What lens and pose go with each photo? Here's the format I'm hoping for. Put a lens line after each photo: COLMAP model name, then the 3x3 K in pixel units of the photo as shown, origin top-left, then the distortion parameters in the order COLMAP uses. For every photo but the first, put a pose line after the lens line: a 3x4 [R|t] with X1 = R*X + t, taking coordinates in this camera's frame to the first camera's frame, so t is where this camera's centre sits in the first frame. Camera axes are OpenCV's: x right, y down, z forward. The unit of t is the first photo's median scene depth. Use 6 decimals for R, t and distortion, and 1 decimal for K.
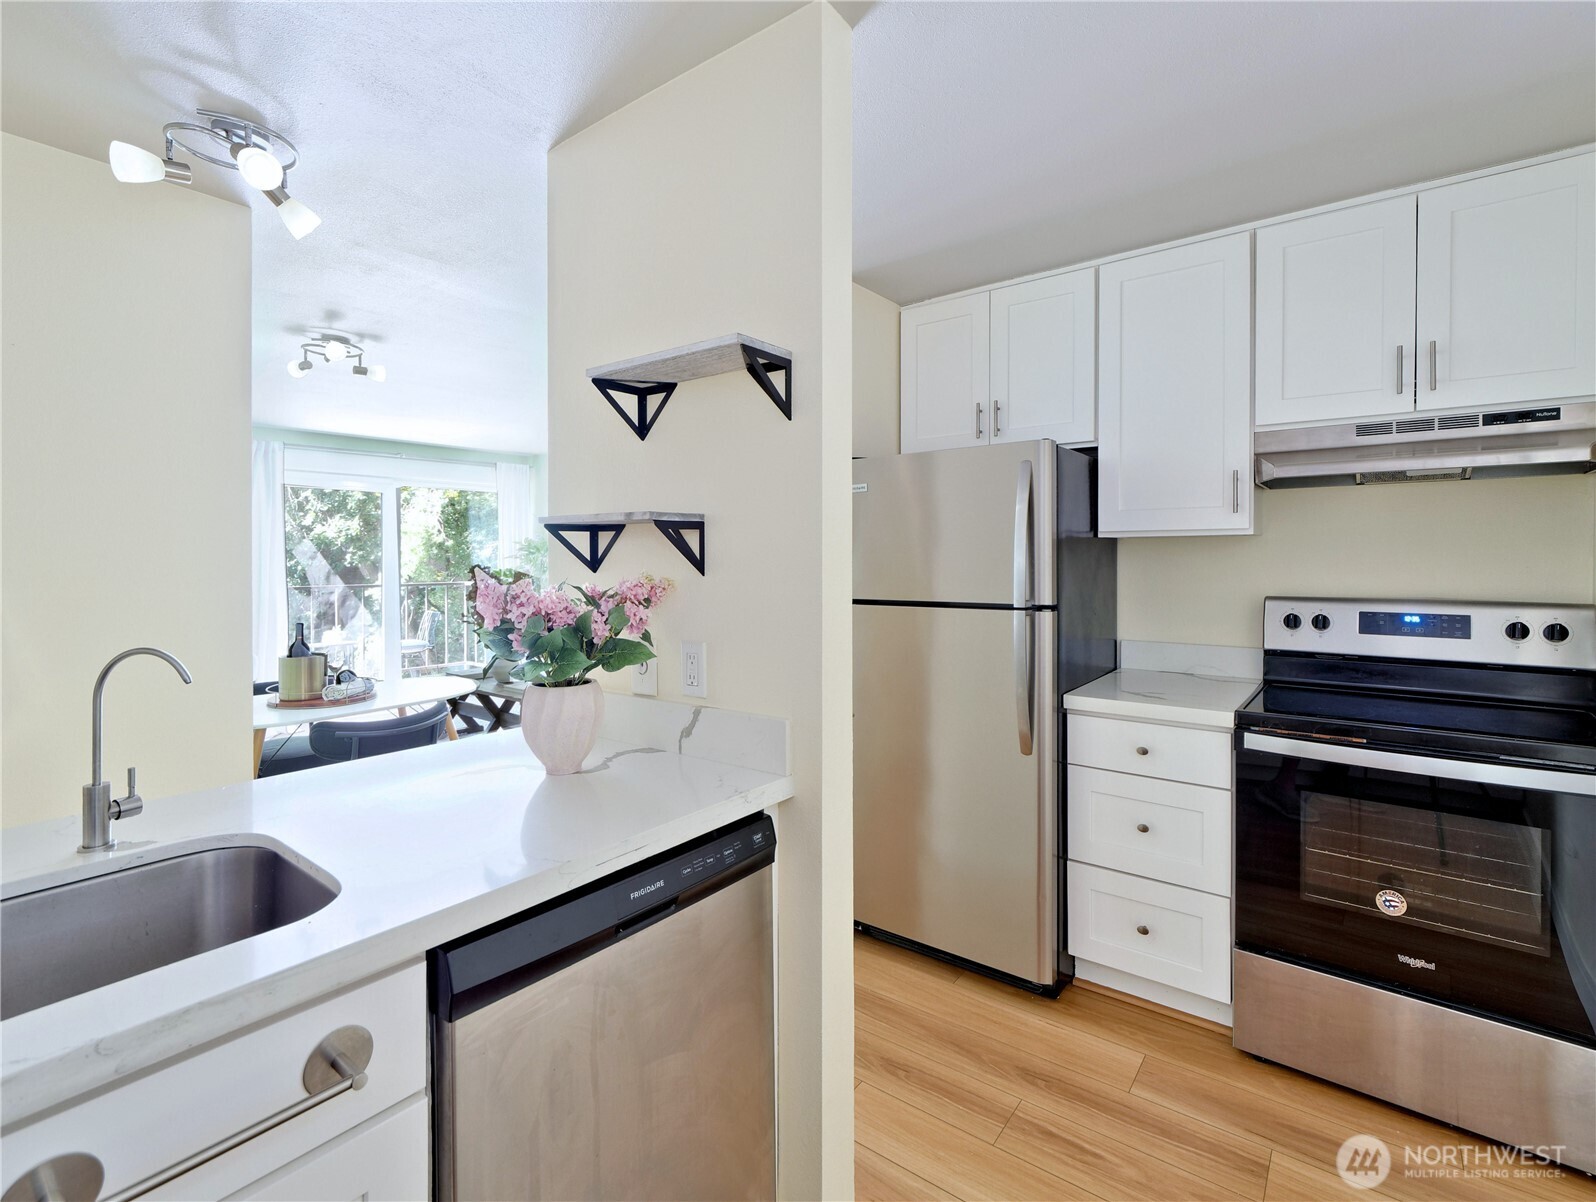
lens RADIAL K [[754.9, 0, 759.7], [0, 754.9, 584.5], [0, 0, 1]] dist [0.000728, -0.000862]
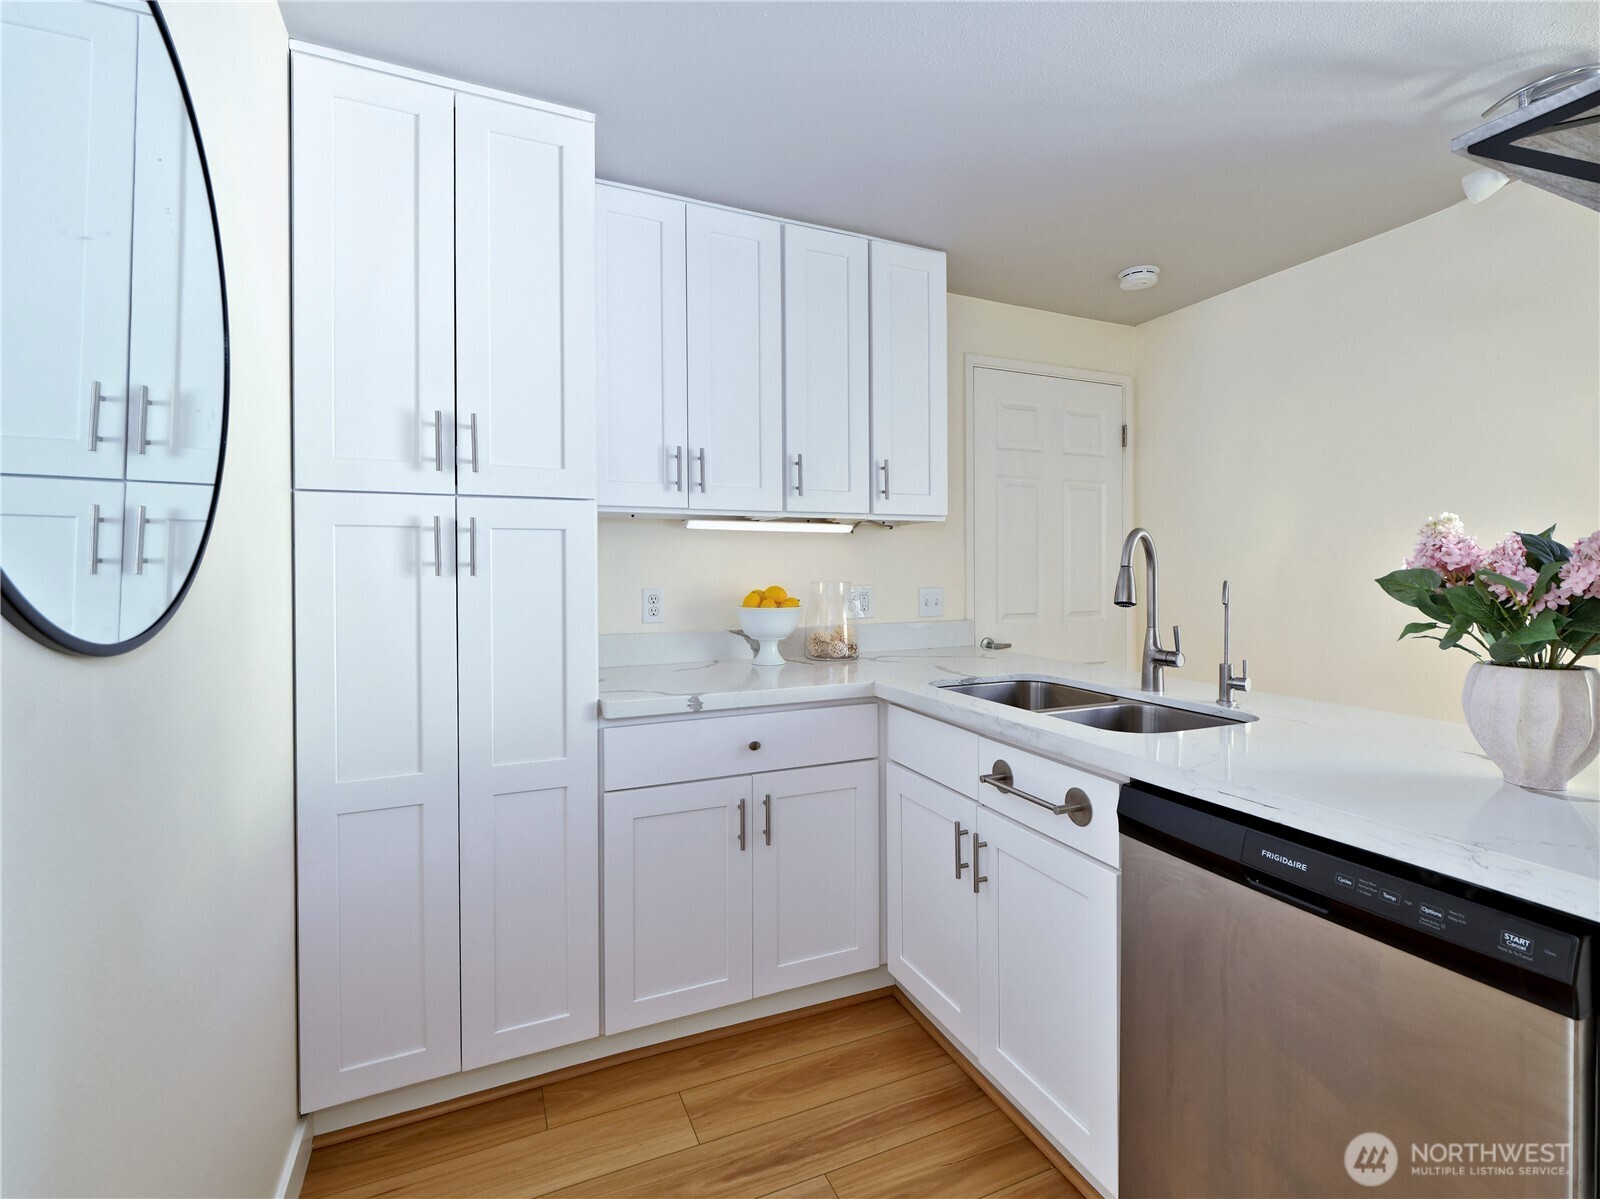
lens RADIAL K [[736.1, 0, 833.8], [0, 736.1, 567.1], [0, 0, 1]] dist [0.000647, -0.000041]
pose [[-0.415814, 0.008693, -0.909408, 0.786044], [-0.024006, 0.999501, 0.020531, 0.037246], [0.909133, 0.030368, -0.415397, 0.761226]]
